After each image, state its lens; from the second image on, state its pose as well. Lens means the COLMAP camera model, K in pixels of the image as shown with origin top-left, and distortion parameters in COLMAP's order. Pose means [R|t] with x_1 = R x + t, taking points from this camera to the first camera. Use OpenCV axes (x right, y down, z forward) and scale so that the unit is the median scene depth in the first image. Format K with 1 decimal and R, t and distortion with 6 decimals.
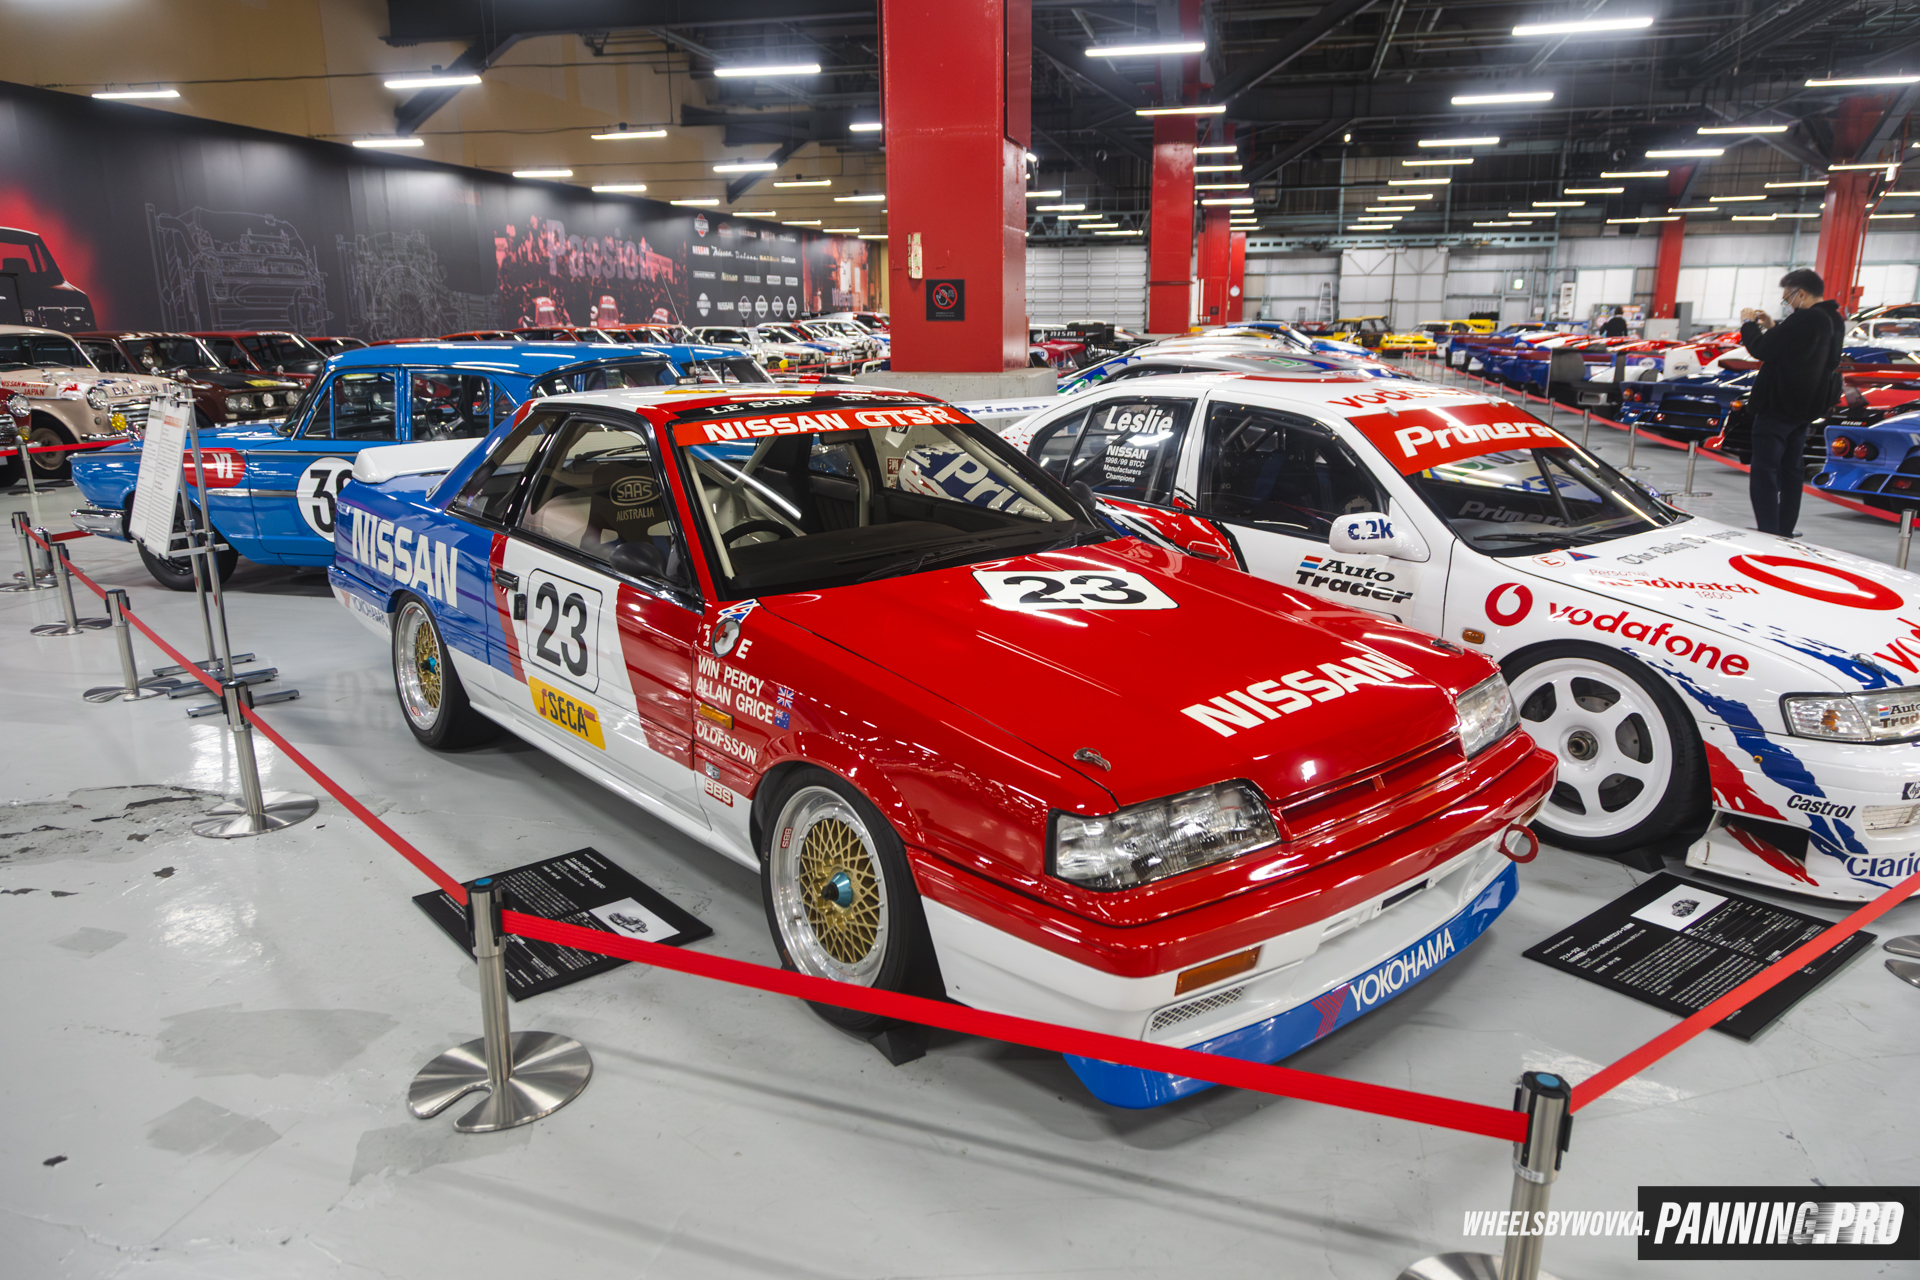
lens RADIAL K [[1326.5, 0, 960.0], [0, 1326.5, 640.0], [0, 0, 1]] dist [0.008073, 0.000075]
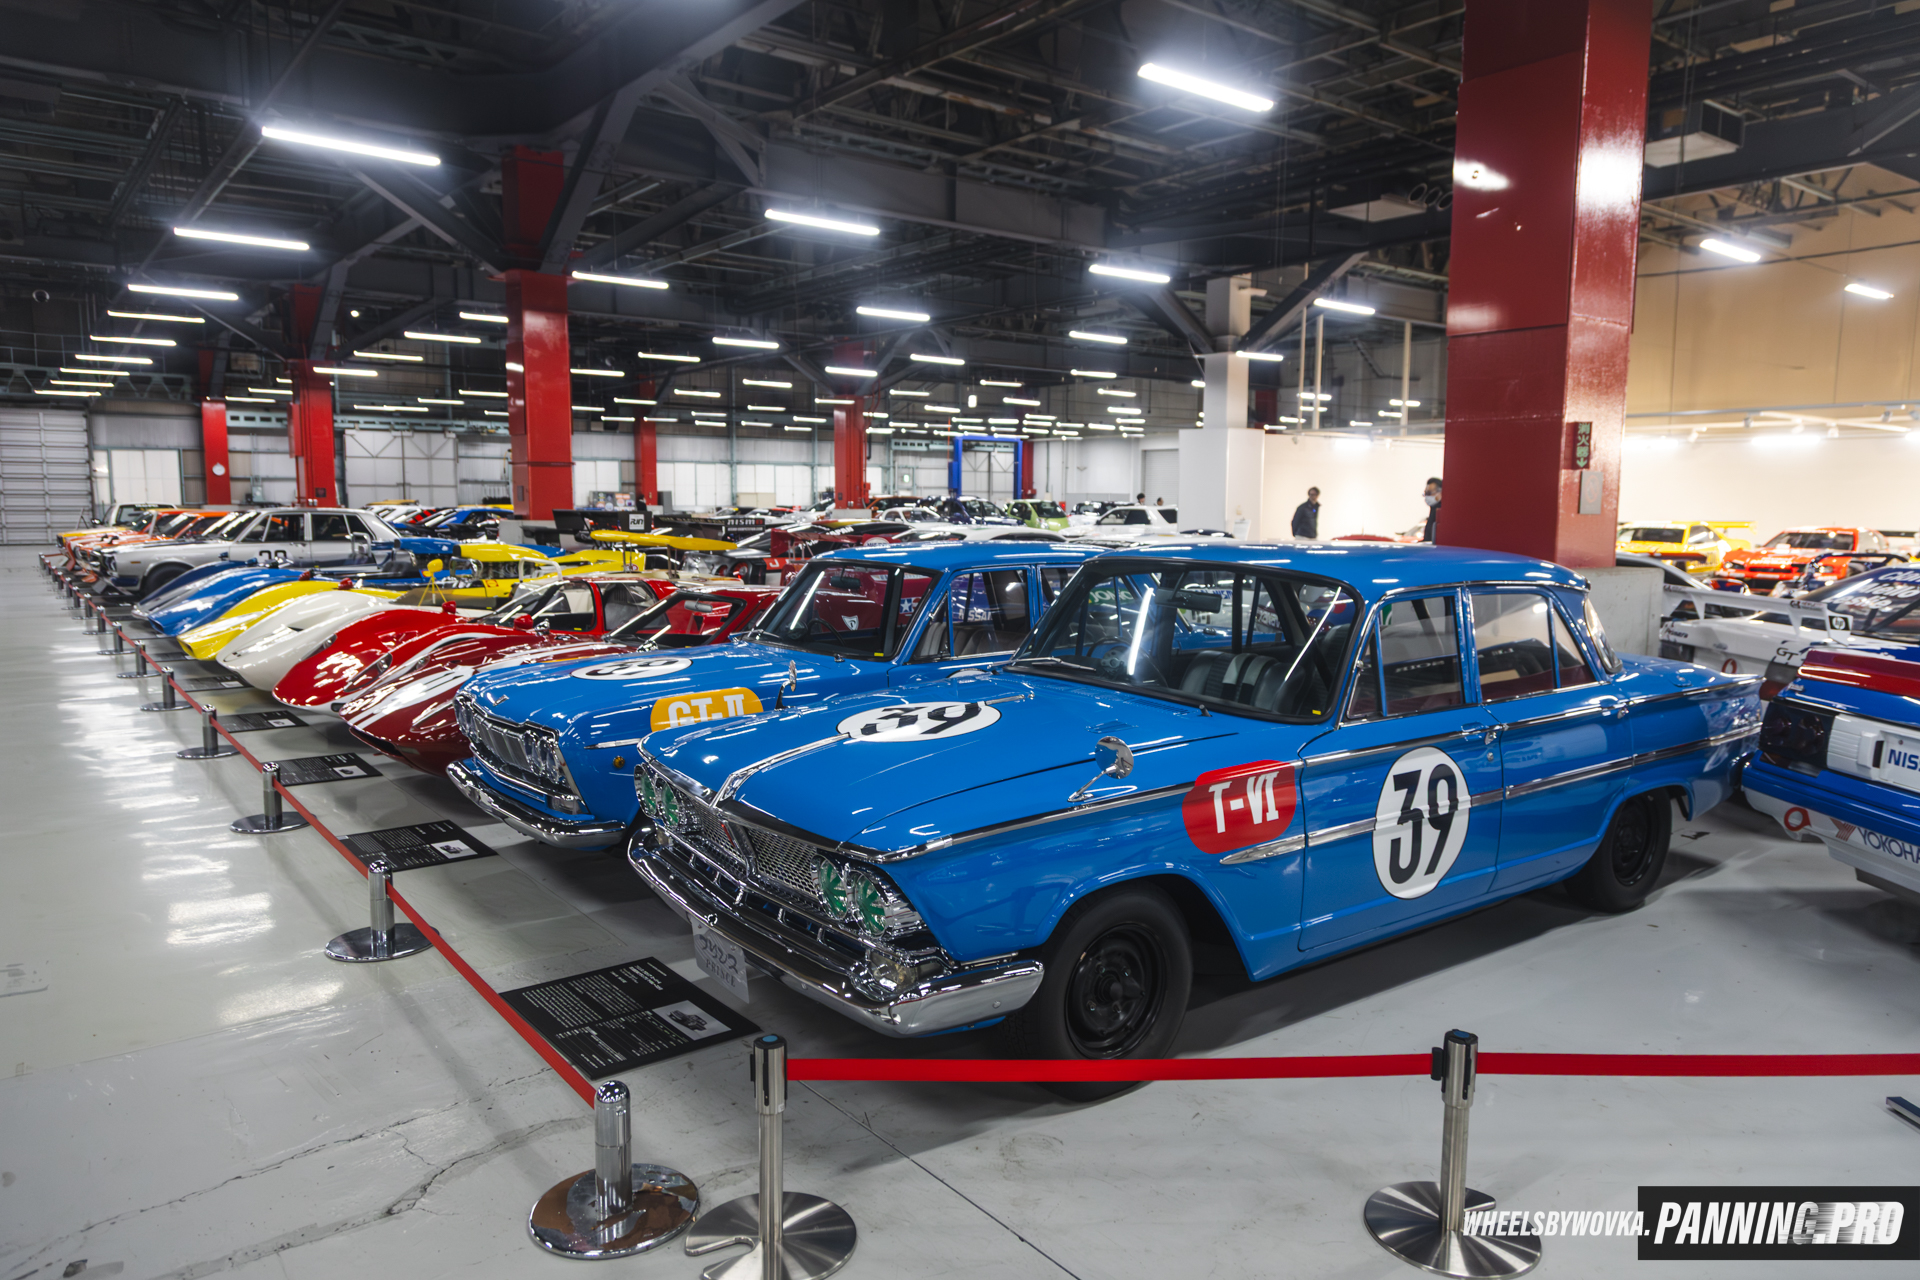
lens RADIAL K [[1298.4, 0, 990.7], [0, 1298.4, 614.7], [0, 0, 1]] dist [0.003031, 0.001487]
pose [[0.610668, -0.059316, 0.789662, -0.163487], [0.177372, 0.982100, -0.063395, -0.030492], [-0.771766, 0.178777, 0.610258, 0.125605]]
